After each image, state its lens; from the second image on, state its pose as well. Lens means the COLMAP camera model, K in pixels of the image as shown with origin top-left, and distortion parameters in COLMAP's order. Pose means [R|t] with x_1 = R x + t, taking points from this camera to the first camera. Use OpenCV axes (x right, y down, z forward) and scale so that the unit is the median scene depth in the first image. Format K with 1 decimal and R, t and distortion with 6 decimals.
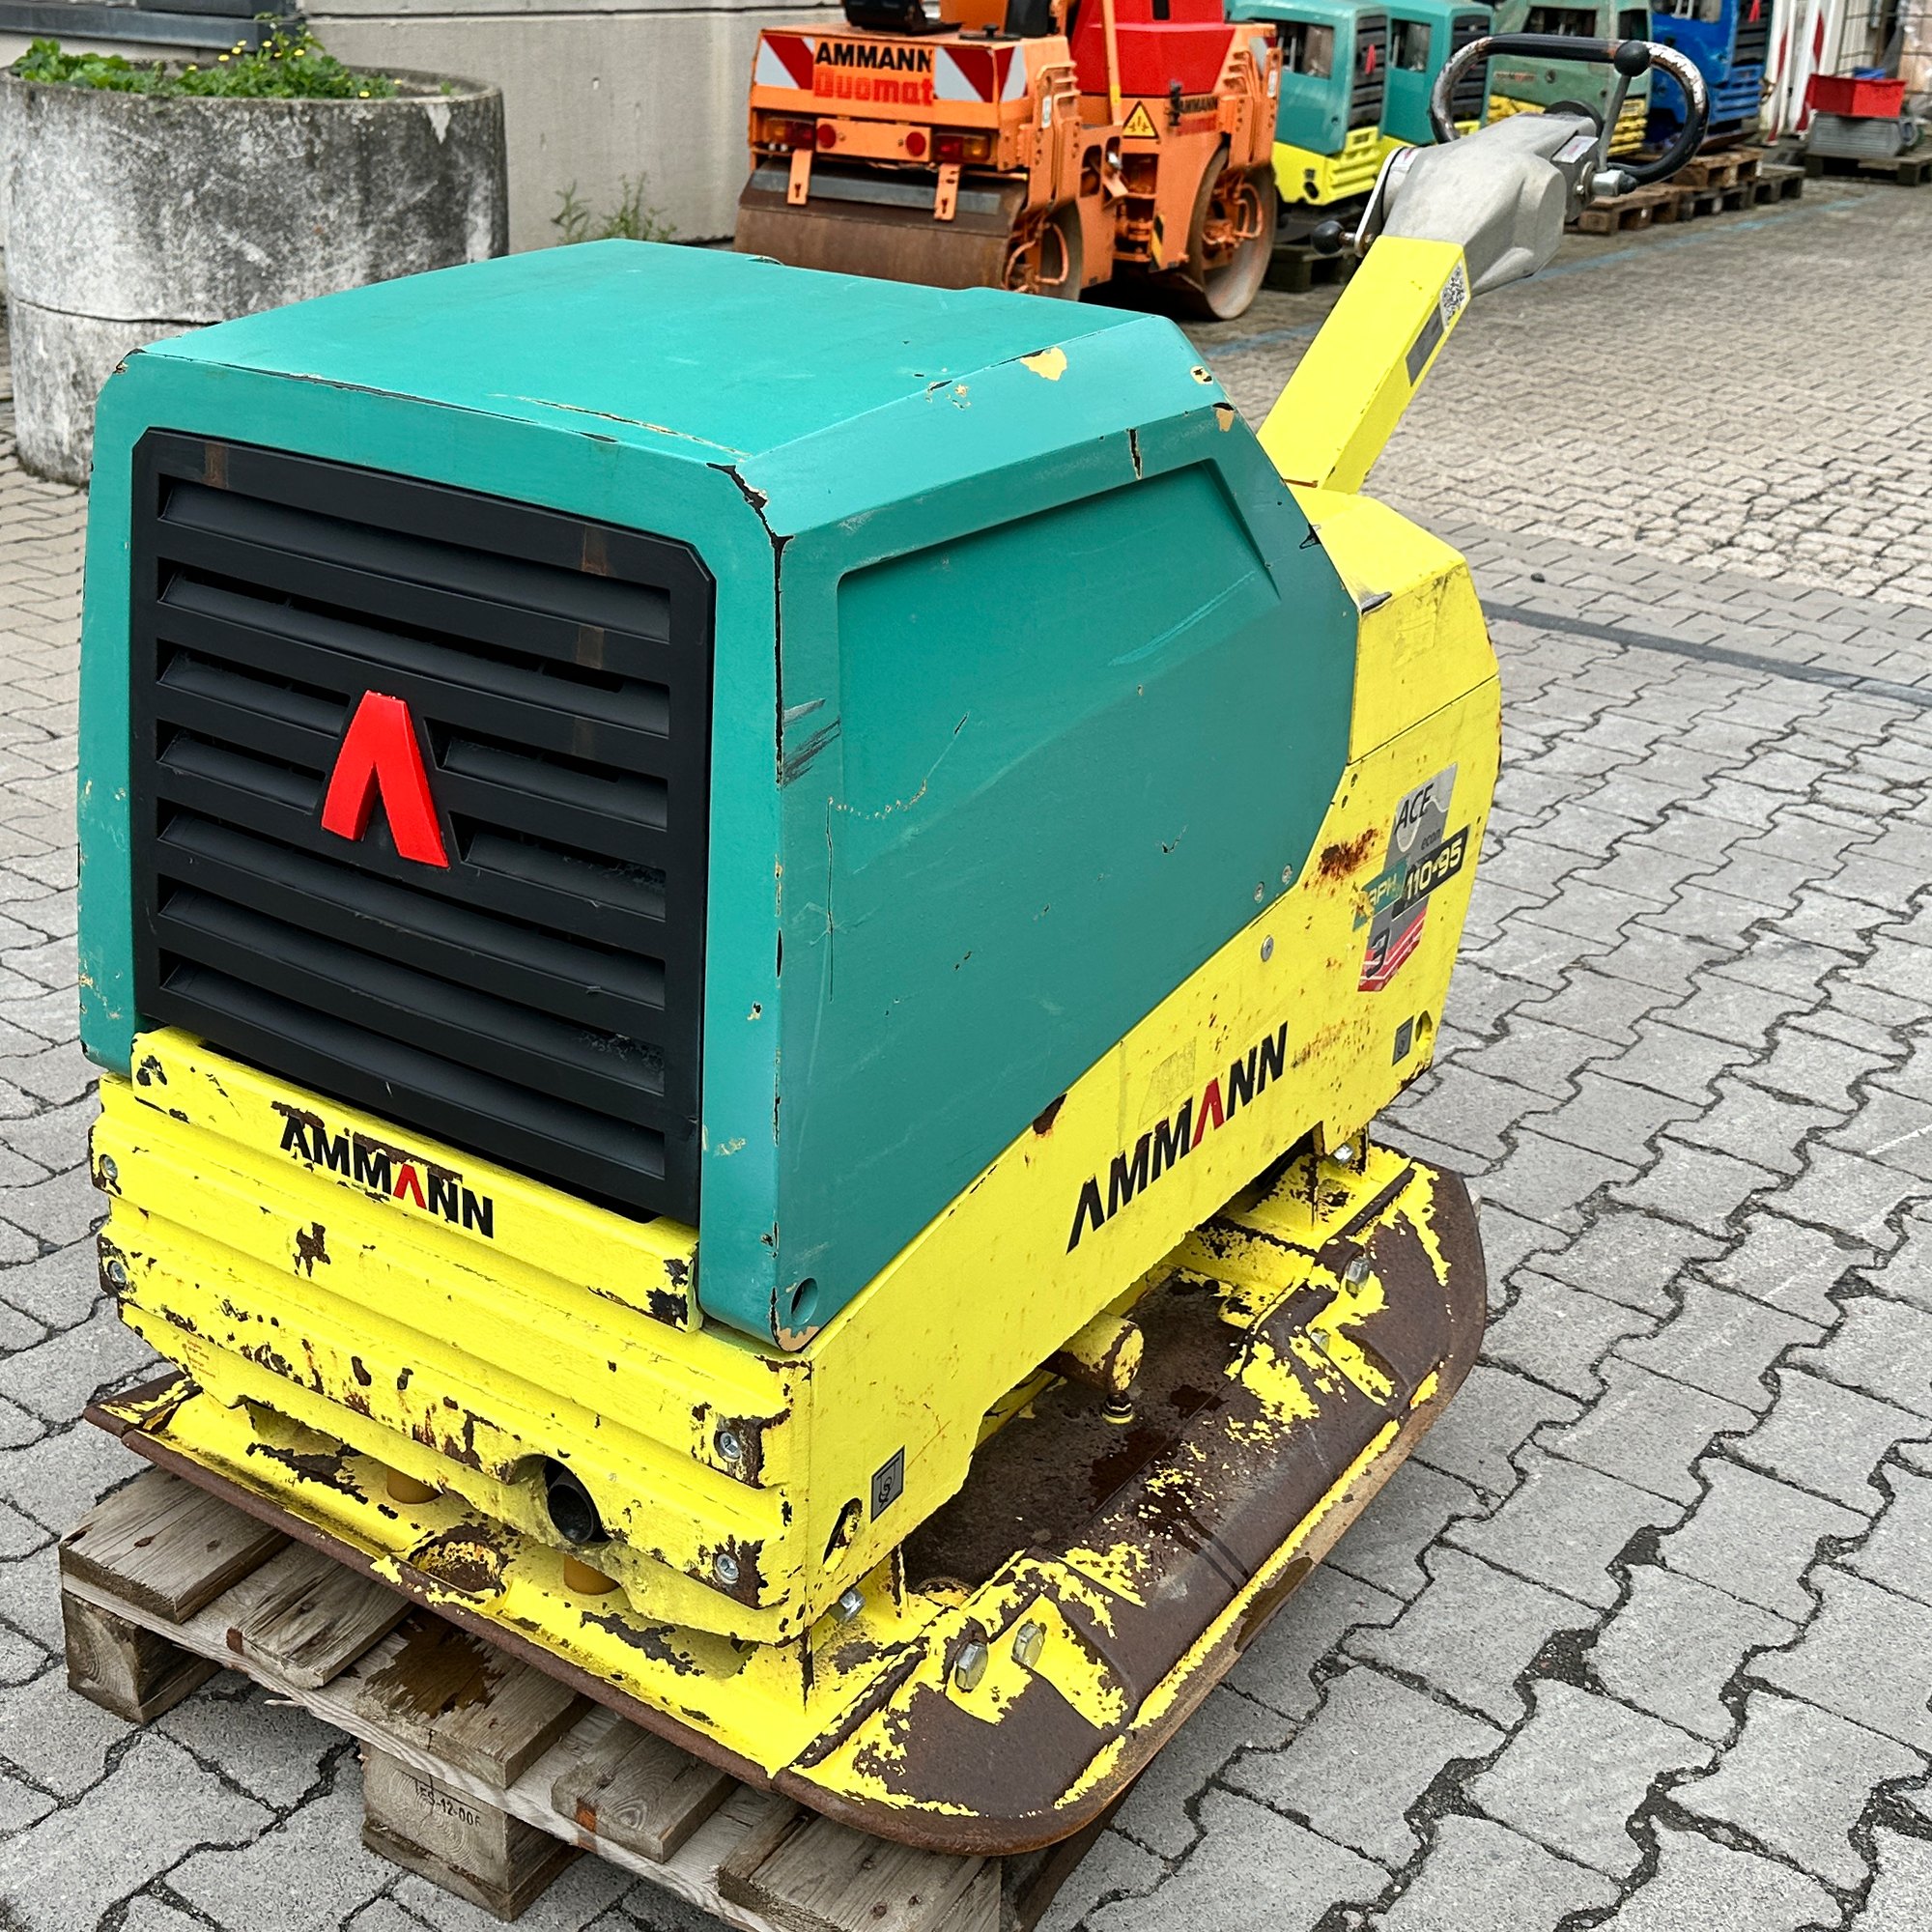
lens RADIAL K [[2541.1, 0, 907.3], [0, 2541.1, 798.4], [0, 0, 1]] dist [0.239767, -0.637958]
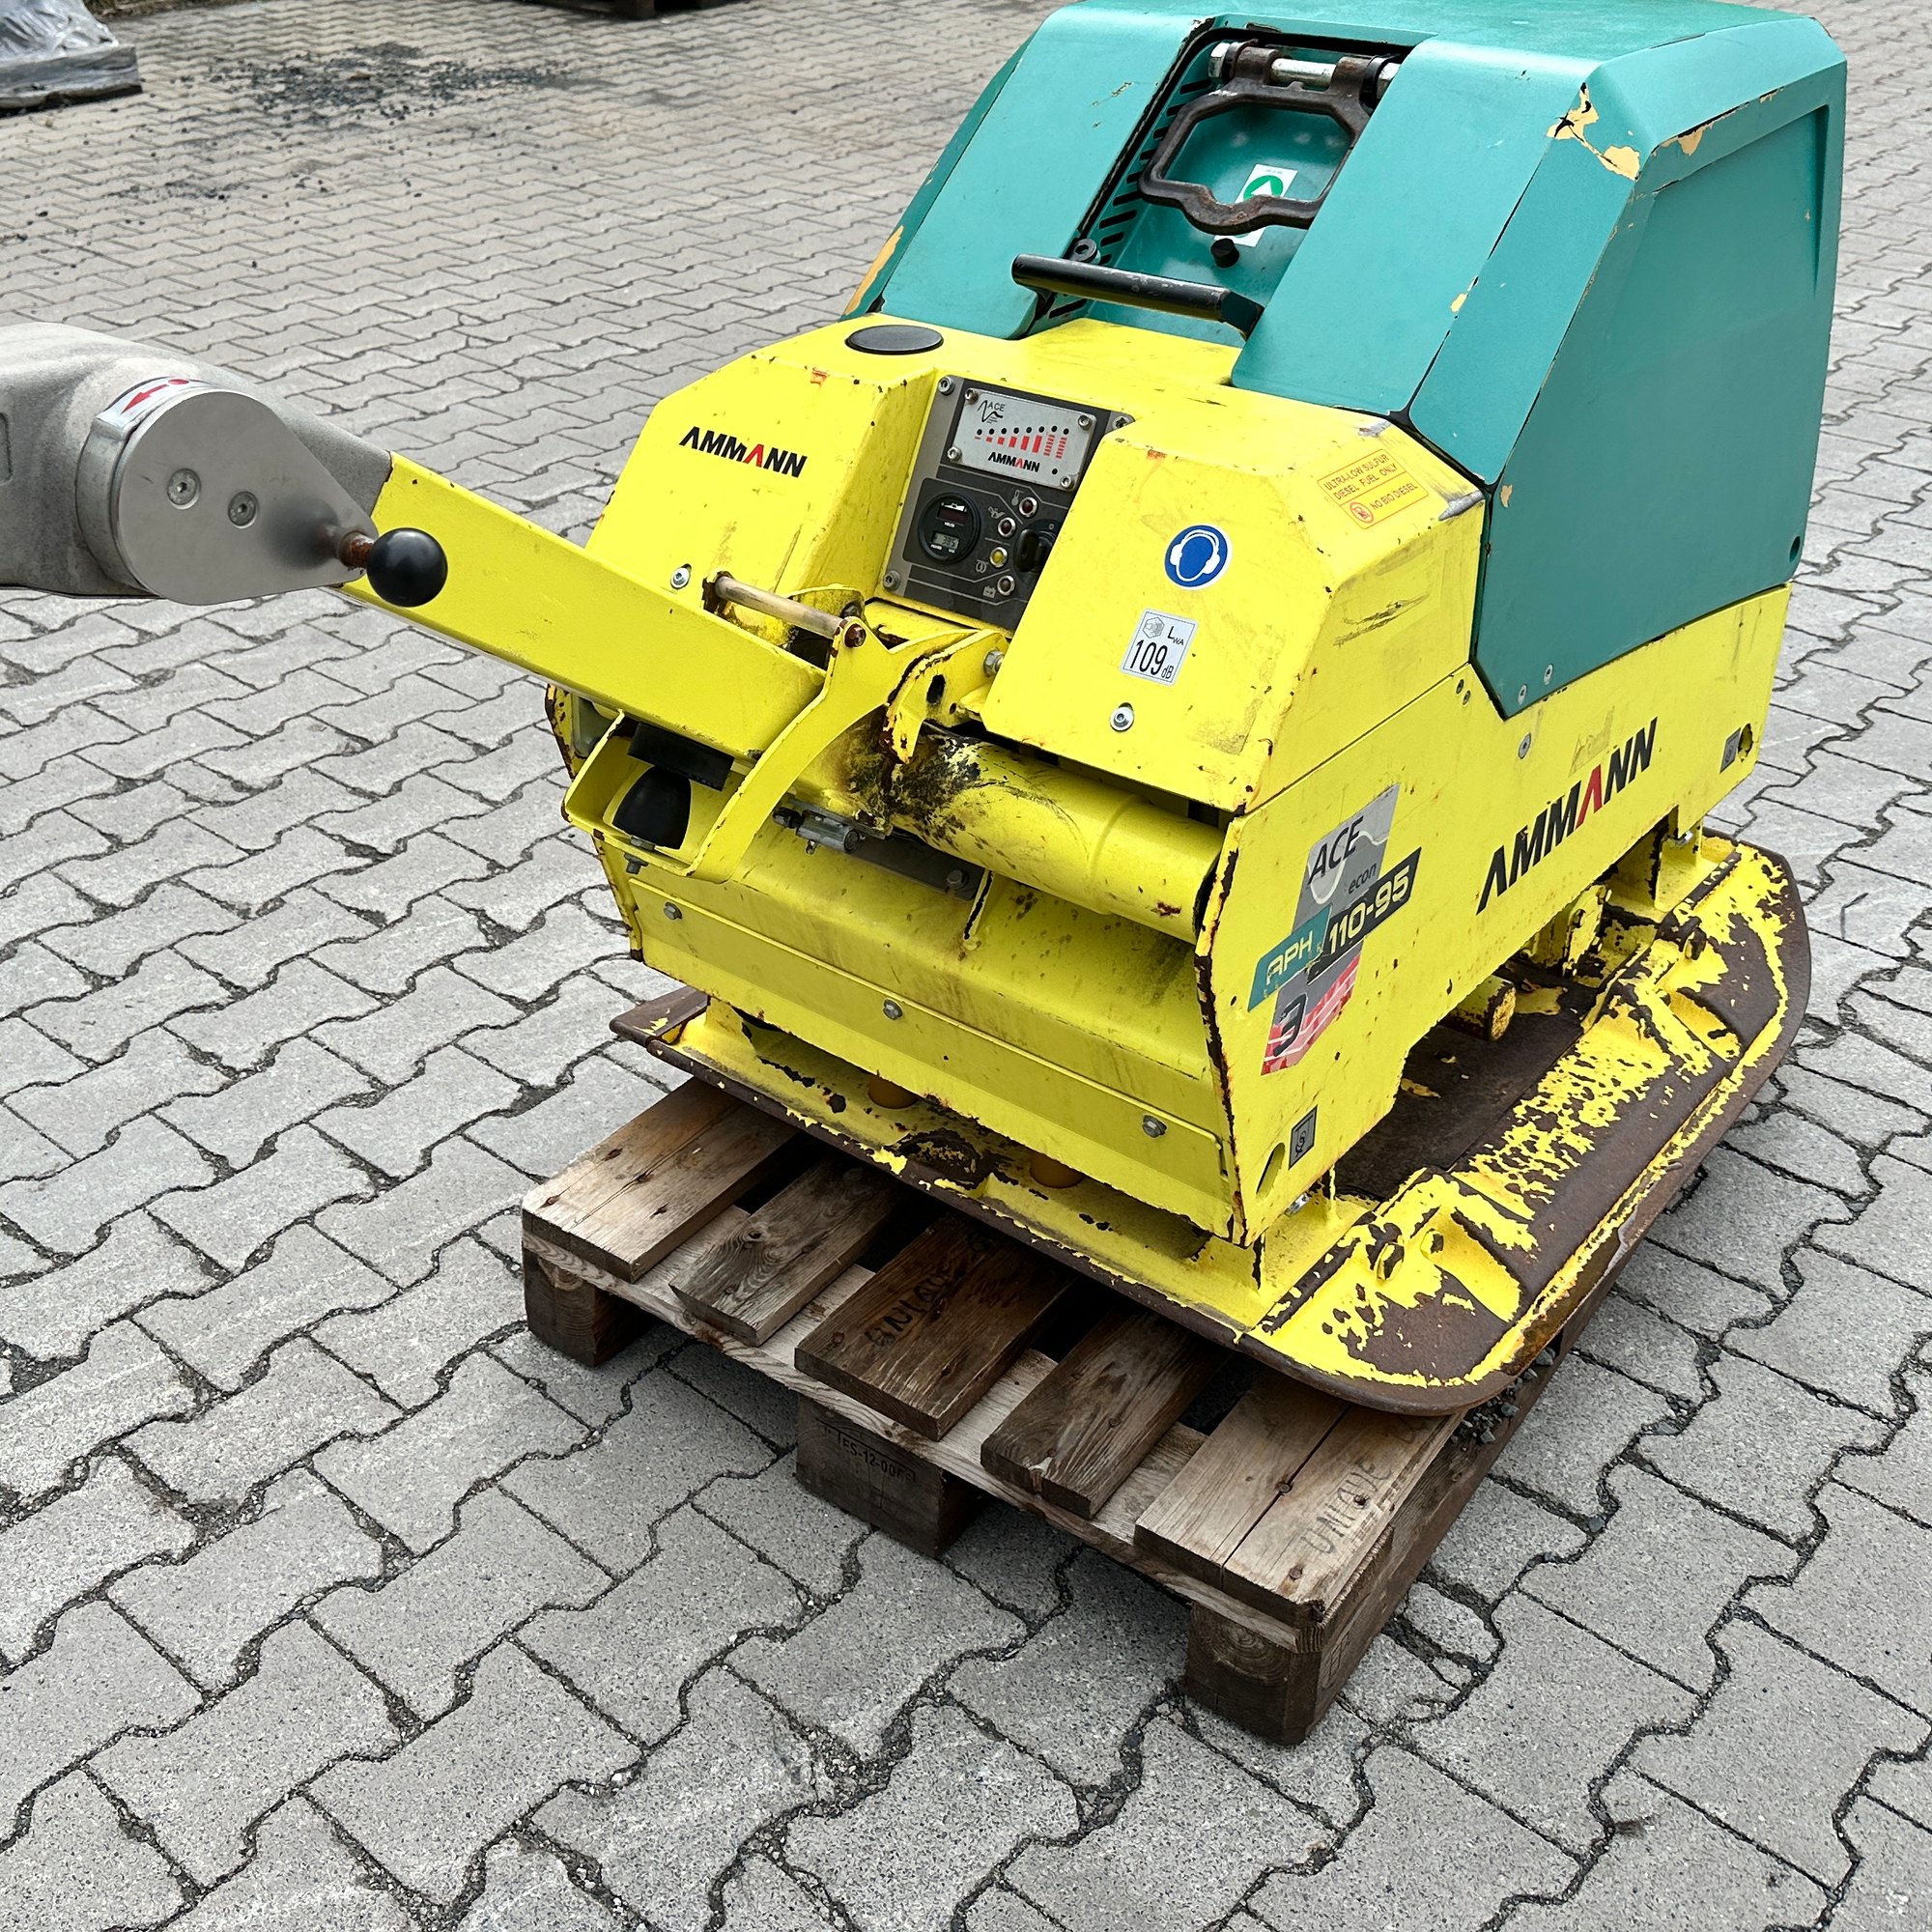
lens RADIAL K [[2228.5, 0, 804.6], [0, 2228.5, 730.7], [0, 0, 1]] dist [0.101495, -0.184211]
pose [[-0.993298, -0.075791, 0.087261, 0.079831], [0.011926, 0.683744, 0.729625, -0.583101], [-0.114963, 0.725775, -0.678258, 1.571335]]
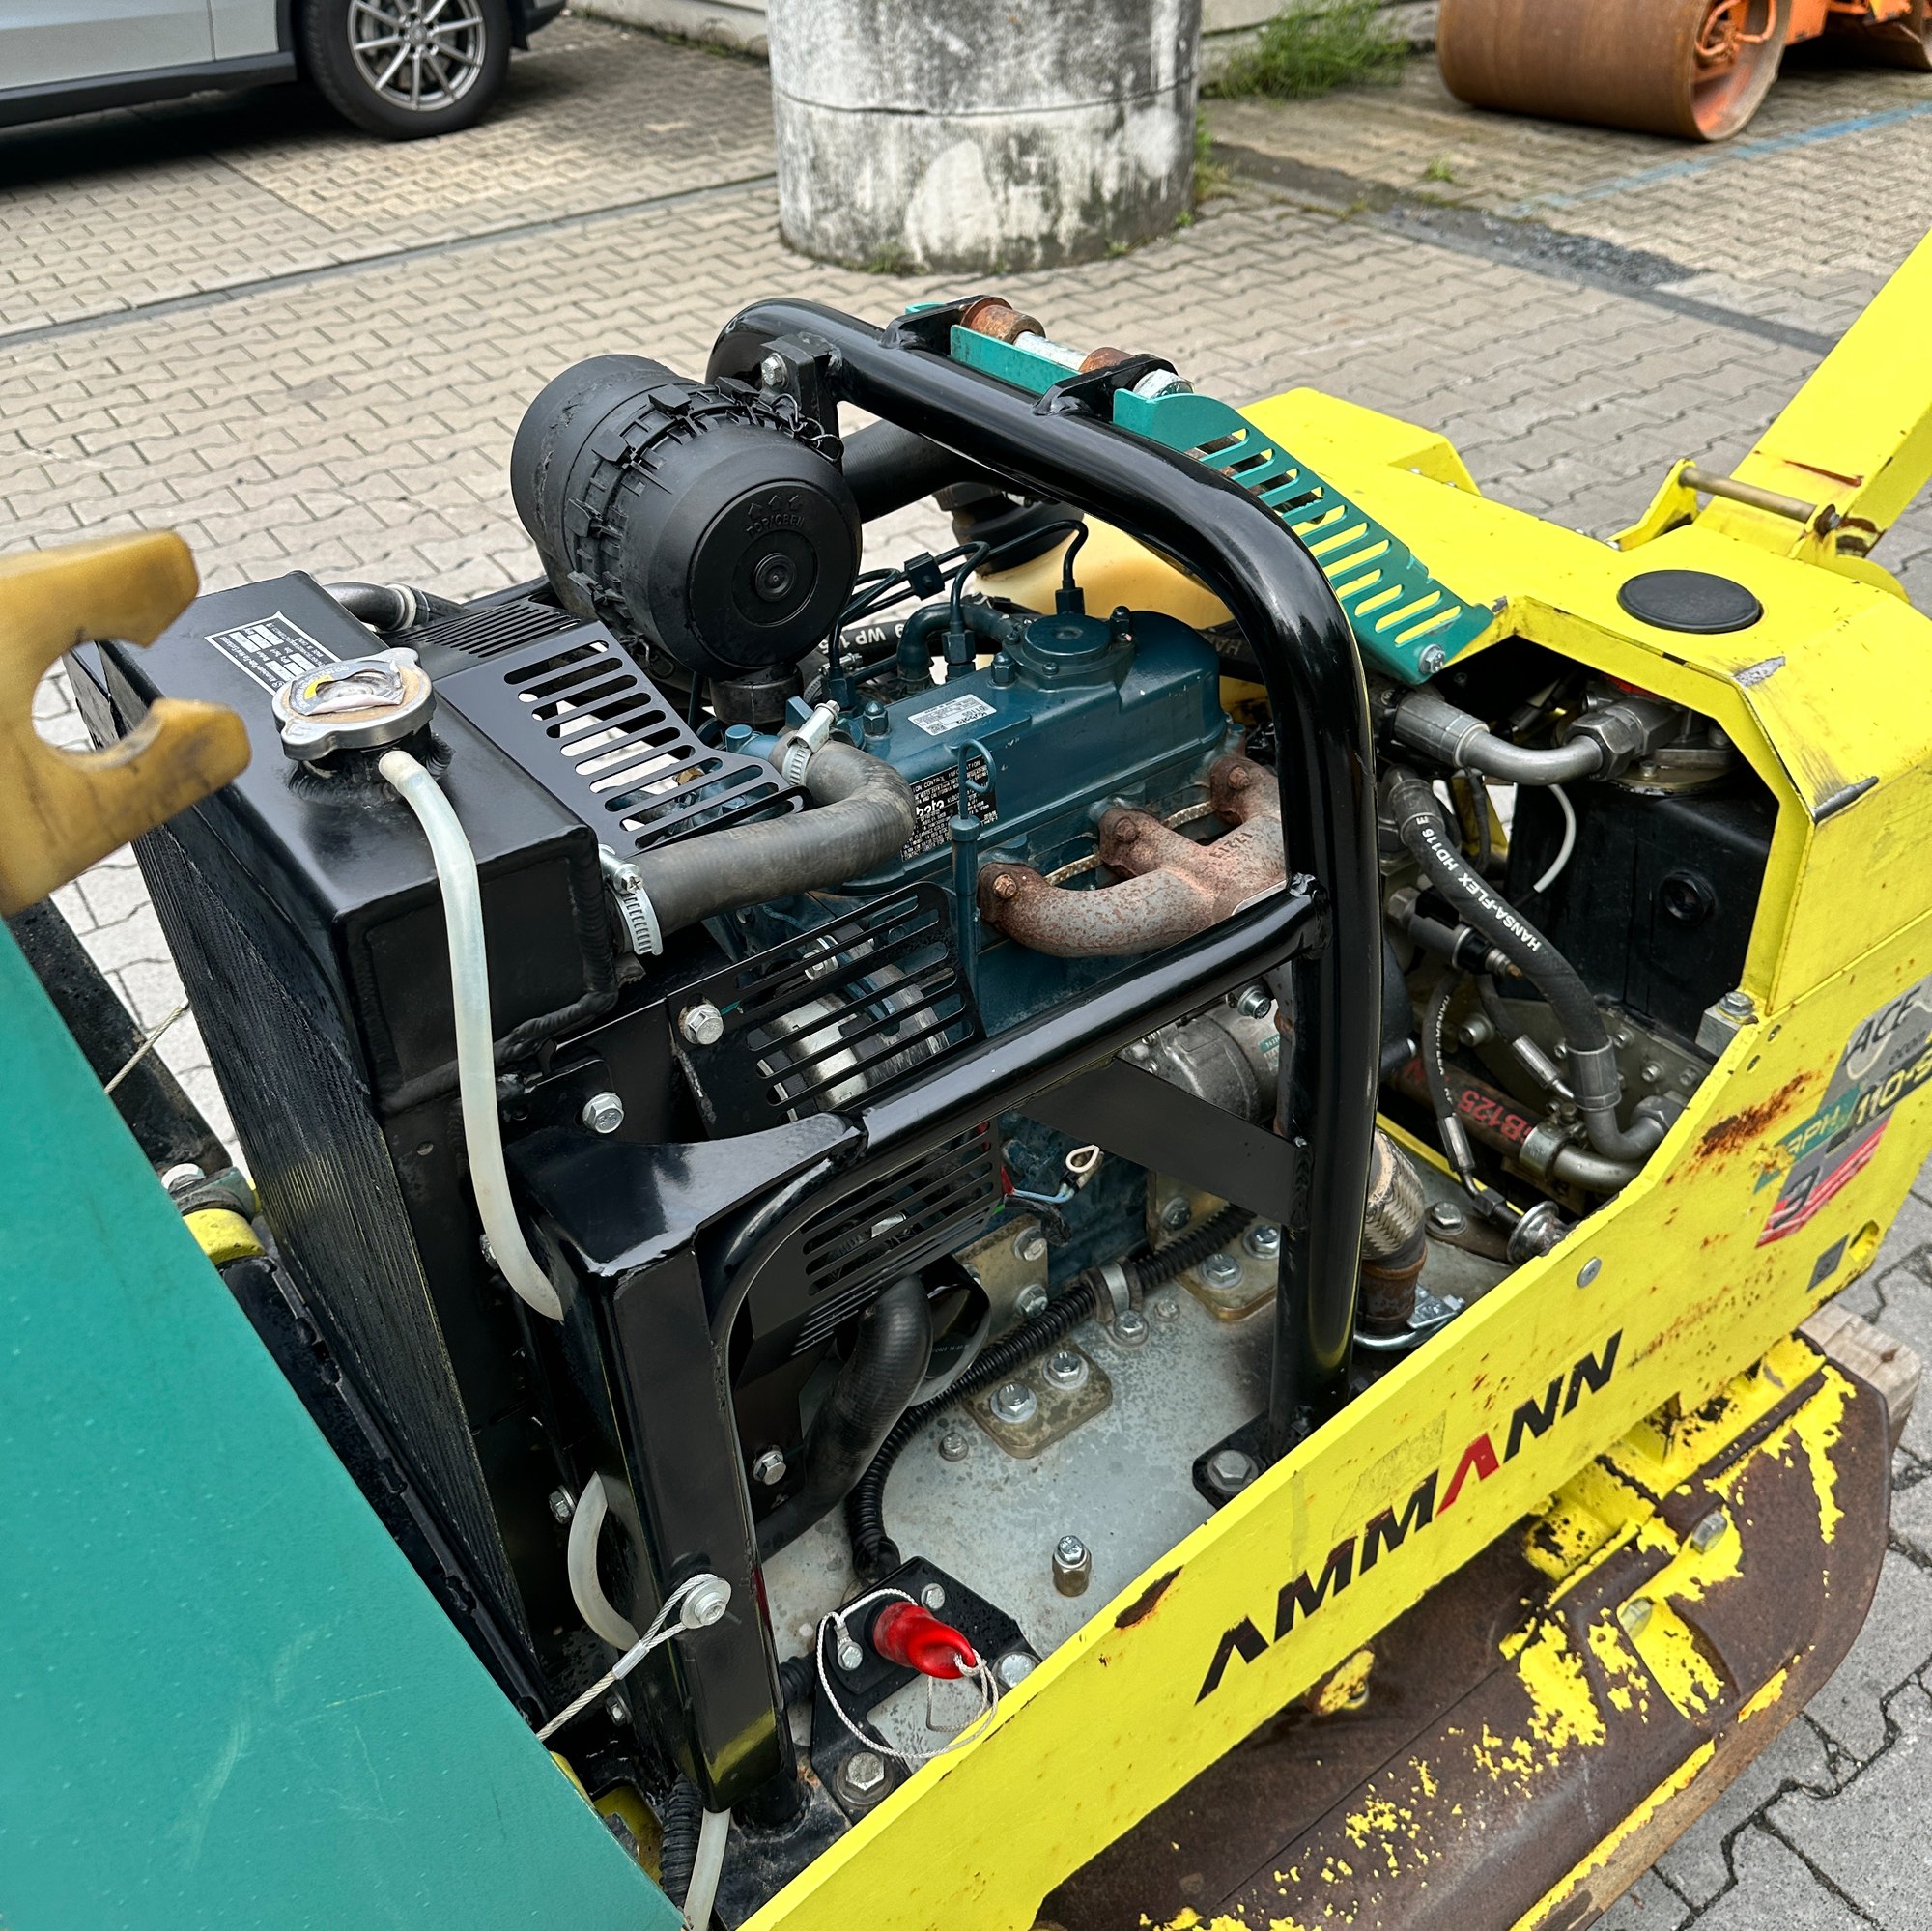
lens RADIAL K [[1850.5, 0, 970.9], [0, 1850.5, 928.7], [0, 0, 1]] dist [-0.000920, -0.015165]
pose [[0.942024, 0.132665, -0.308206, 0.111457], [-0.045846, 0.960796, 0.273441, -0.148560], [0.332399, -0.243457, 0.911175, 0.443258]]
